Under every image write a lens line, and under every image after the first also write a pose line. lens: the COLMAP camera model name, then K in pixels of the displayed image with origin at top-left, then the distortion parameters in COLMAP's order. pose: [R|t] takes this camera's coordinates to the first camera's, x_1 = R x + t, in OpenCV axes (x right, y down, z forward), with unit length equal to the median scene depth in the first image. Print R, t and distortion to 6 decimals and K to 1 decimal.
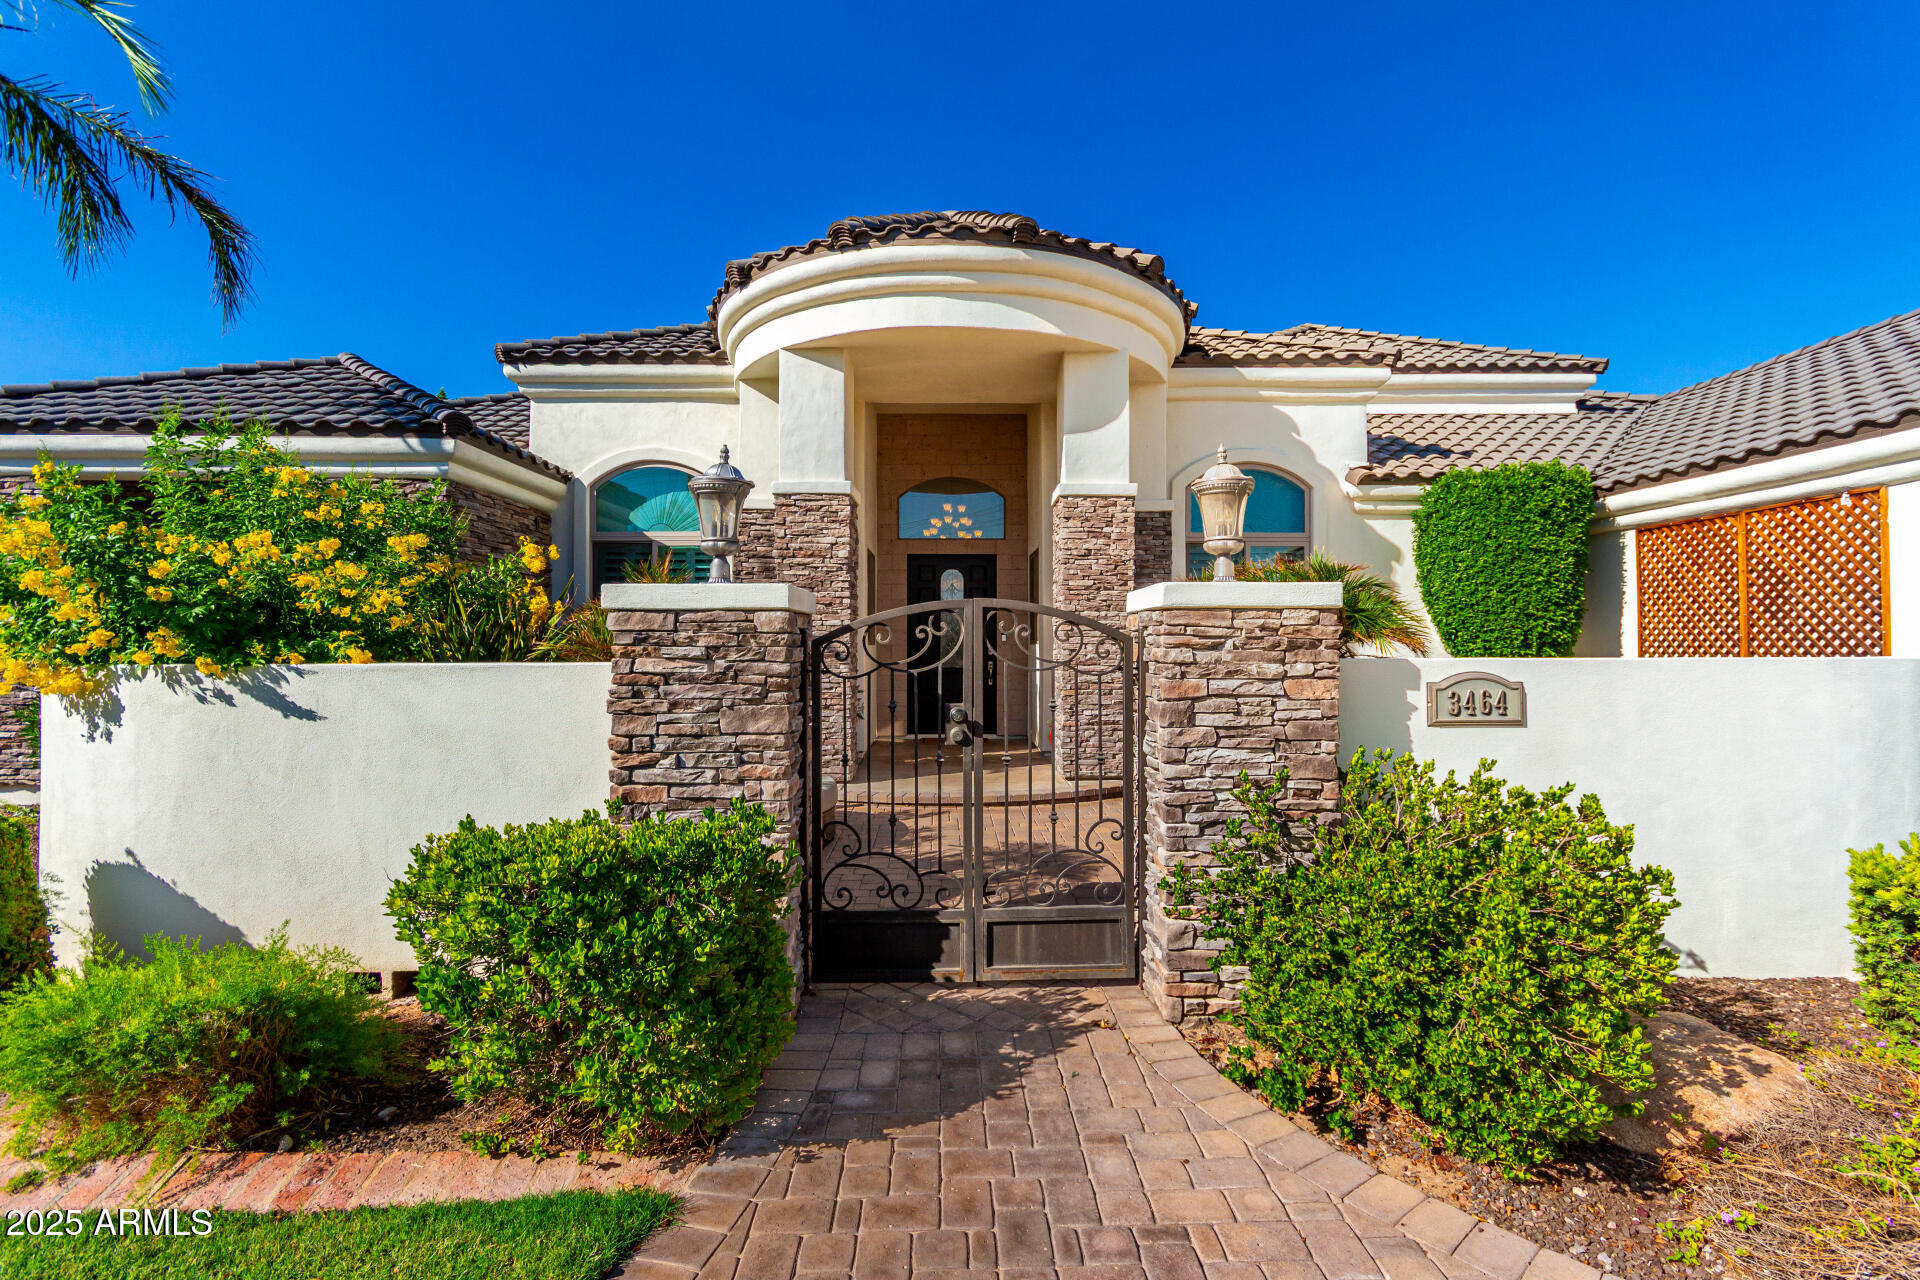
lens RADIAL K [[890.7, 0, 968.6], [0, 890.7, 634.4], [0, 0, 1]] dist [0.009162, -0.000579]
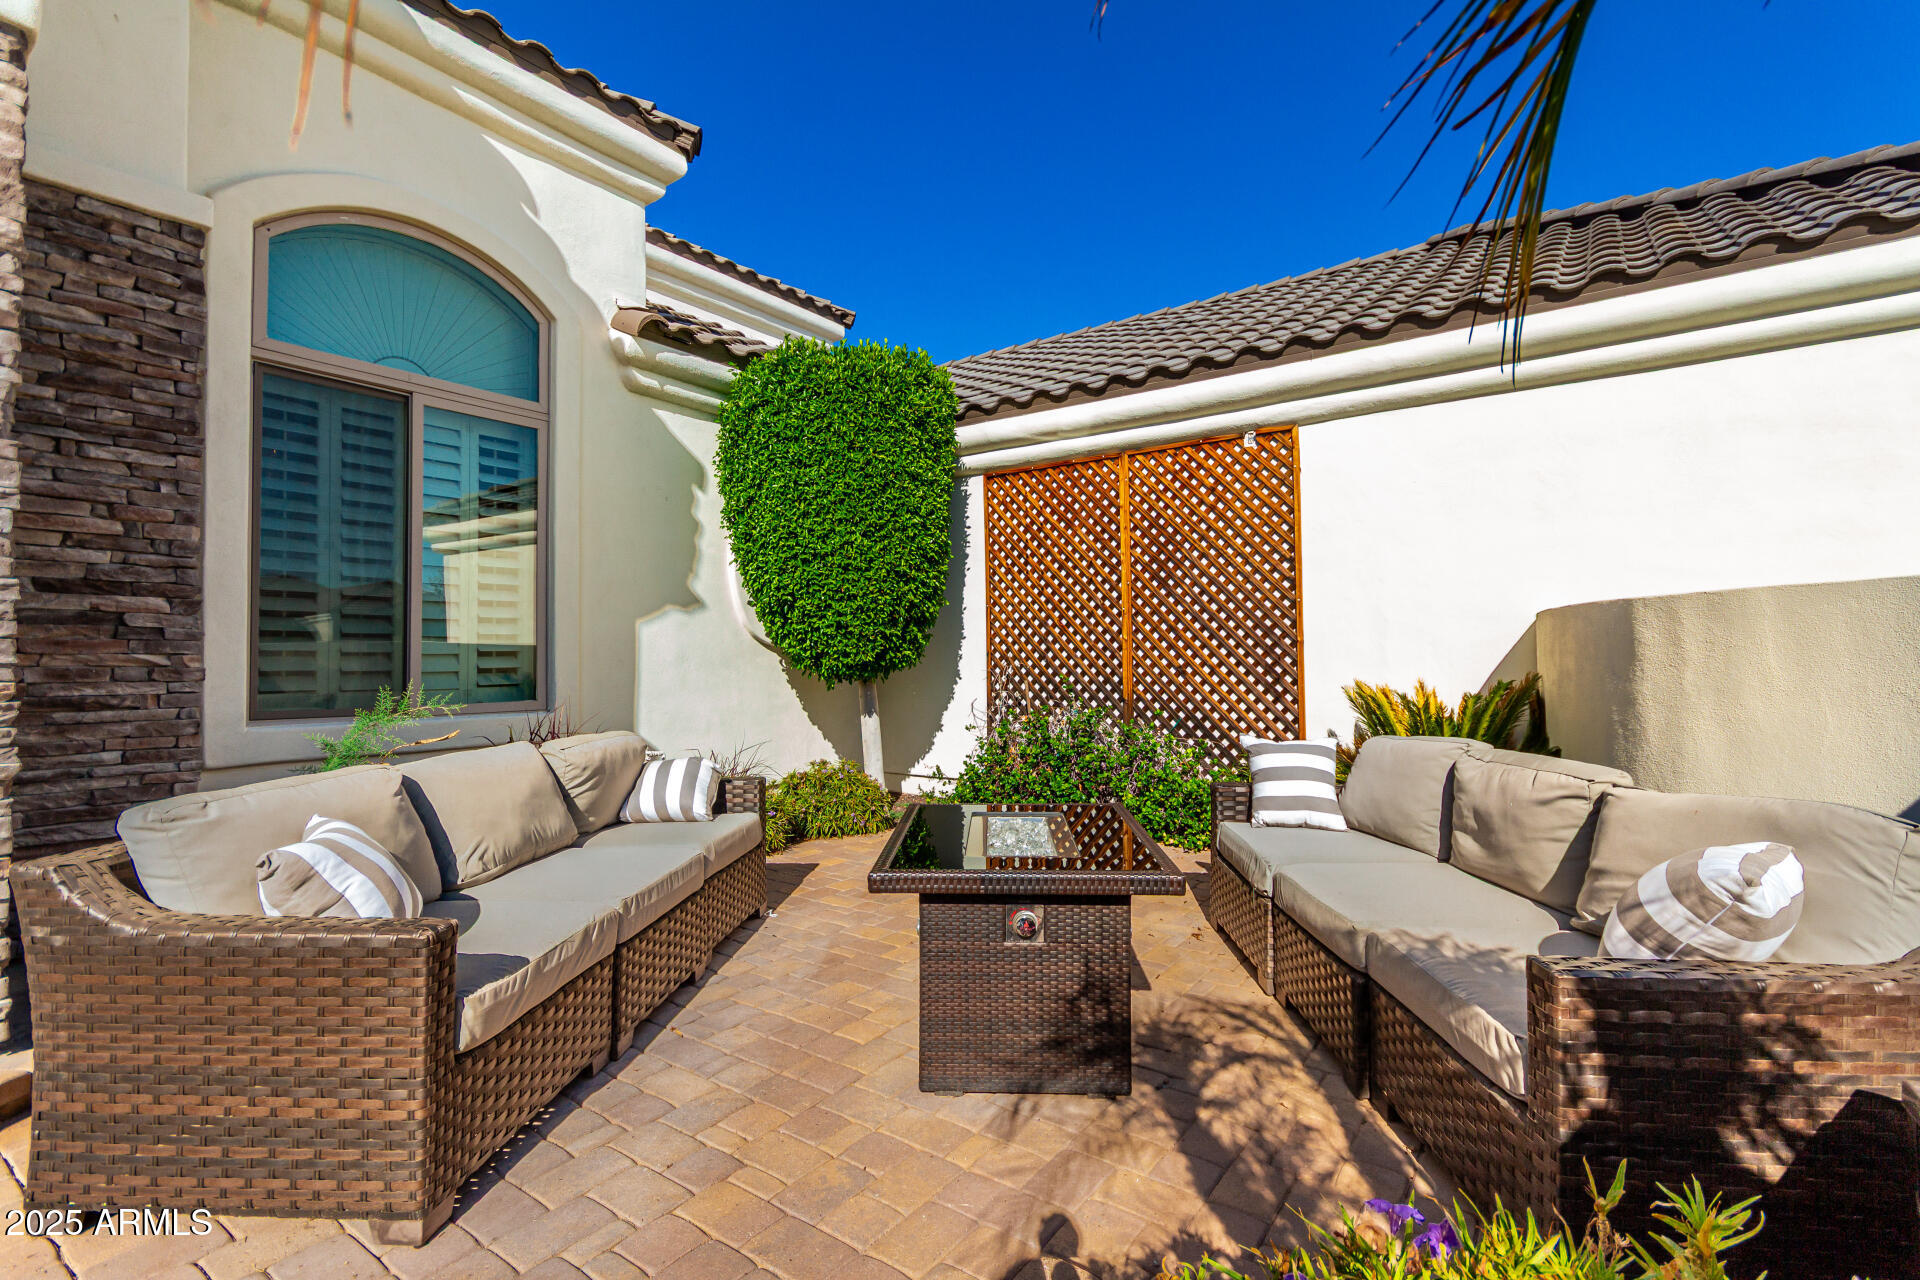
lens RADIAL K [[890.7, 0, 963.7], [0, 890.7, 633.6], [0, 0, 1]] dist [0.009162, -0.000579]
pose [[0.609644, 0.020518, 0.792409, 0.136894], [-0.002857, 0.999715, -0.023688, 0.037457], [-0.792670, 0.012178, 0.609529, 0.565243]]
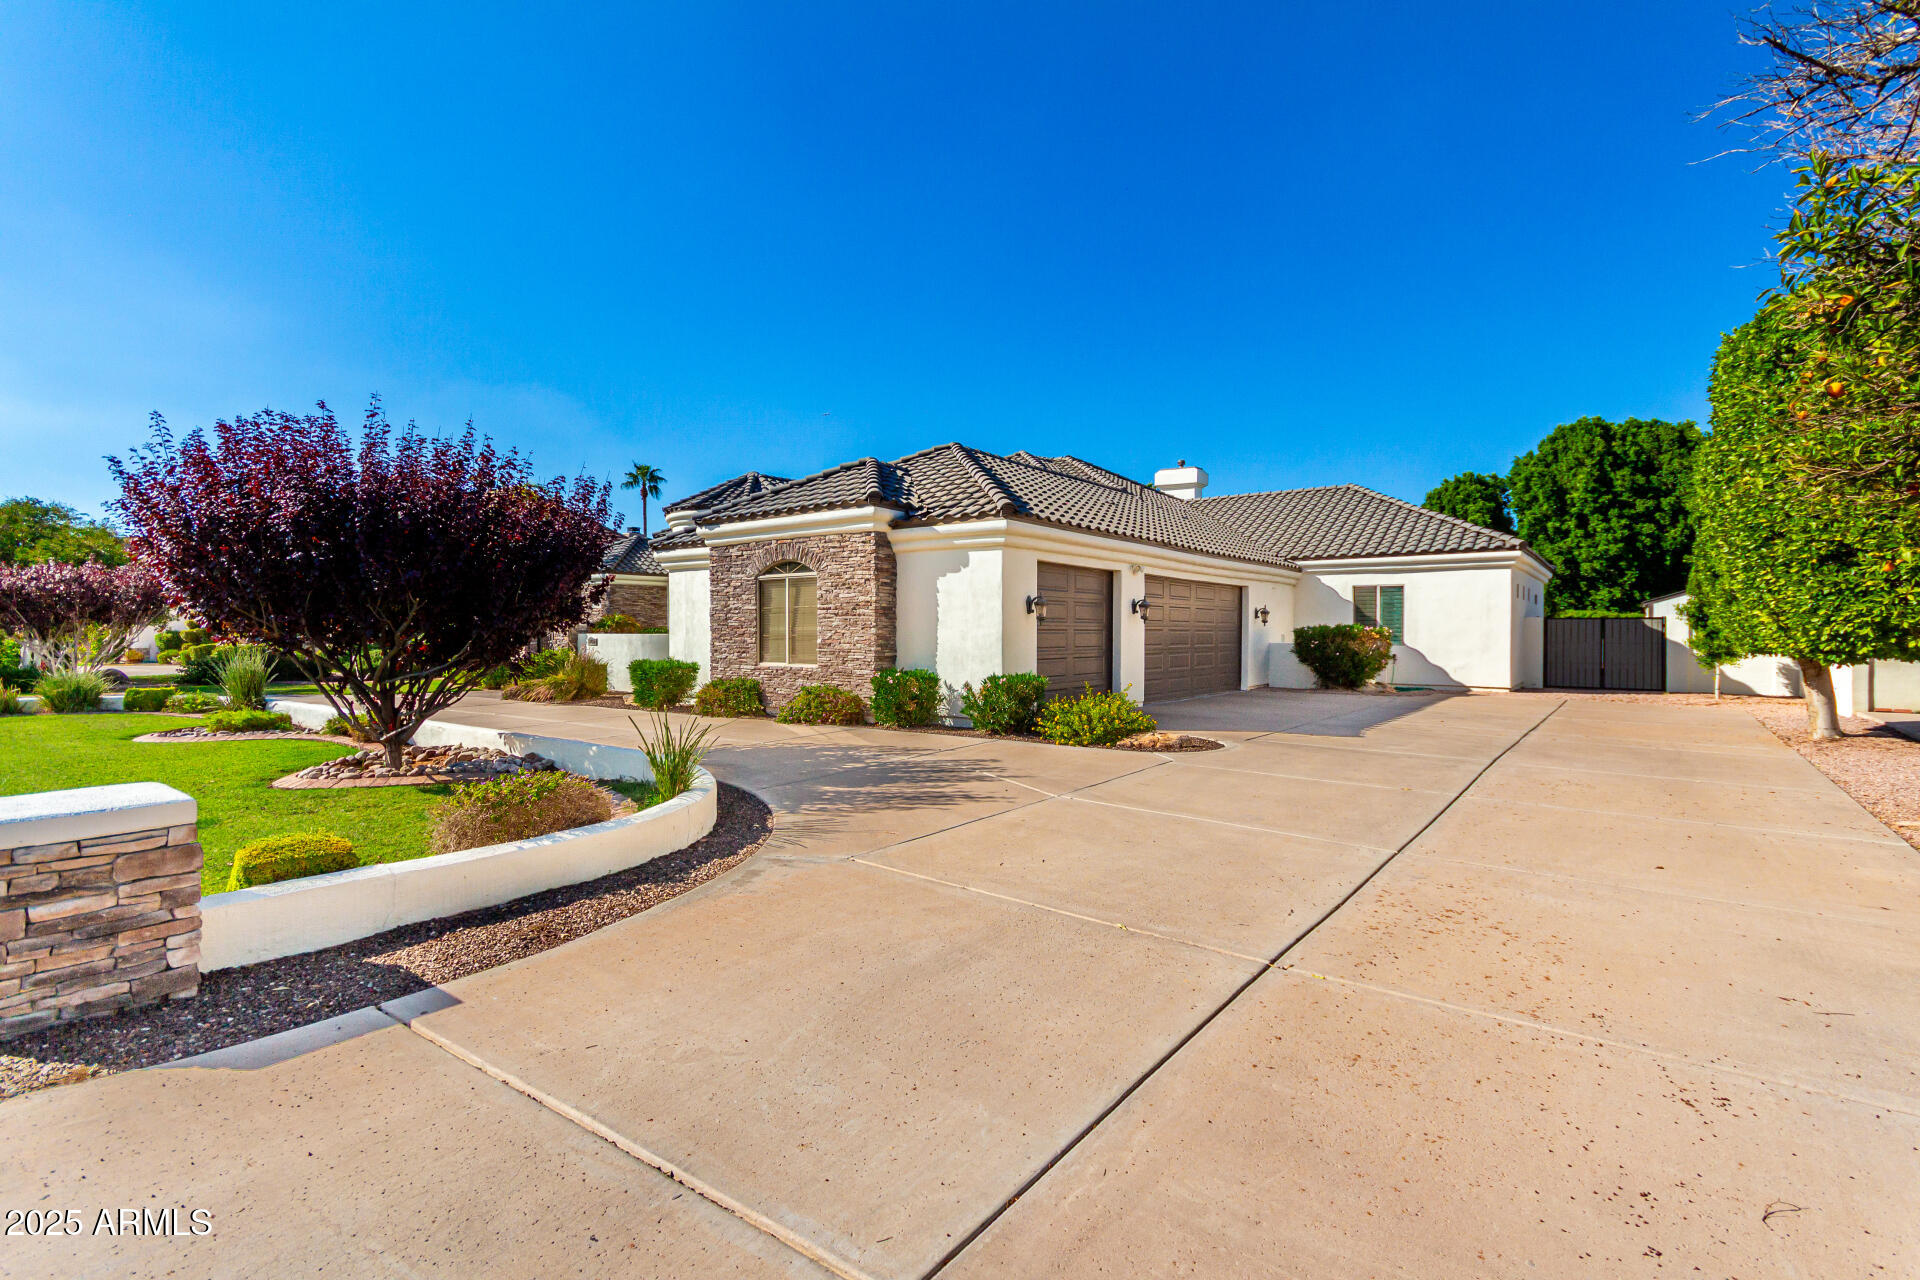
lens RADIAL K [[890.7, 0, 961.9], [0, 890.7, 638.0], [0, 0, 1]] dist [0.009162, -0.000579]
pose [[0.778395, 0.007543, -0.627730, 2.509644], [0.004331, 0.999839, 0.017385, -0.016163], [0.627760, -0.016251, 0.778237, -0.831698]]
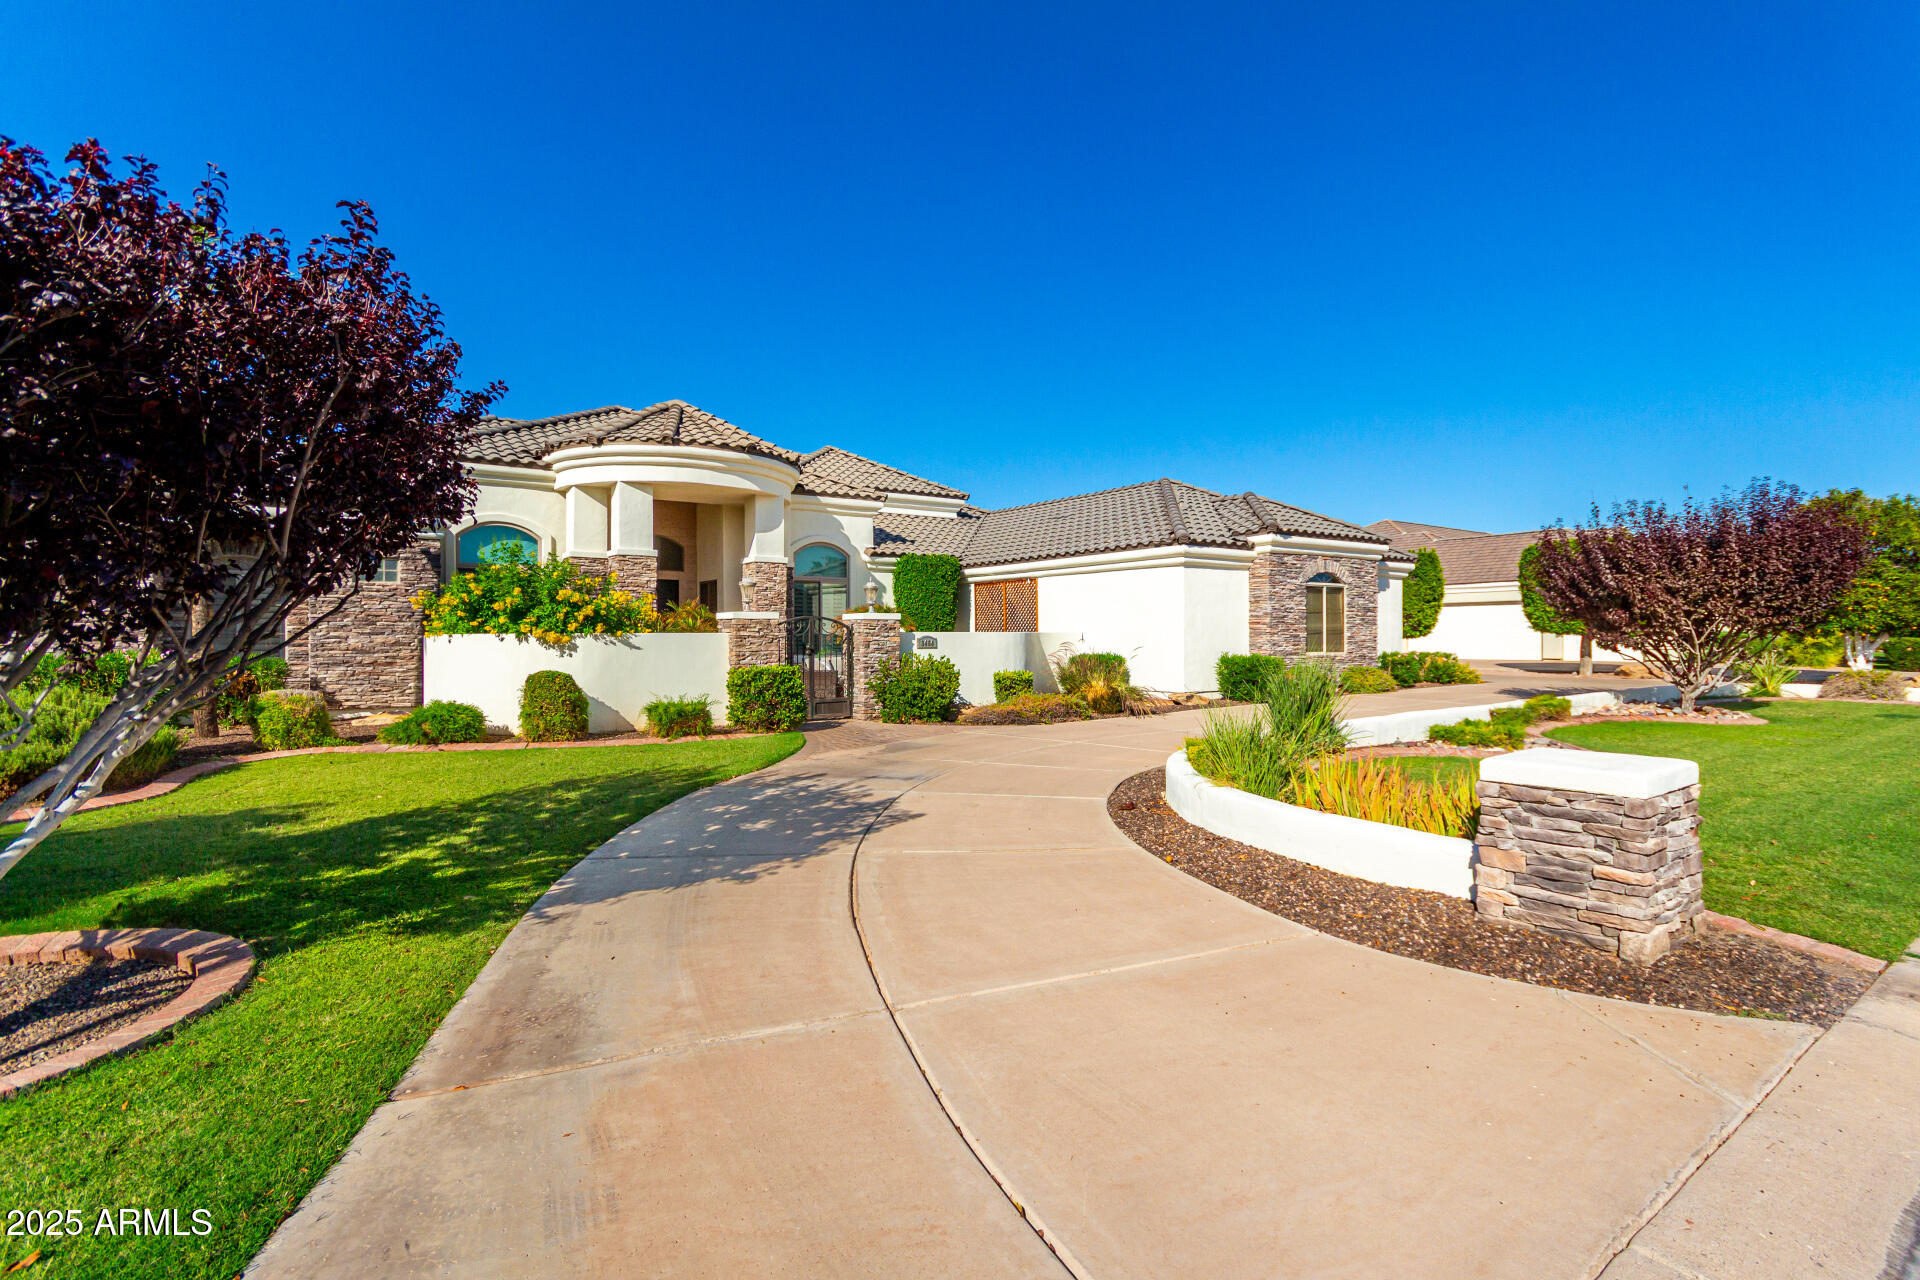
lens RADIAL K [[890.7, 0, 971.3], [0, 890.7, 637.8], [0, 0, 1]] dist [0.009162, -0.000579]
pose [[0.825254, -0.002770, 0.564756, -0.644521], [-0.004366, 0.999927, 0.011284, 0.002415], [-0.564746, -0.011777, 0.825181, -1.019875]]
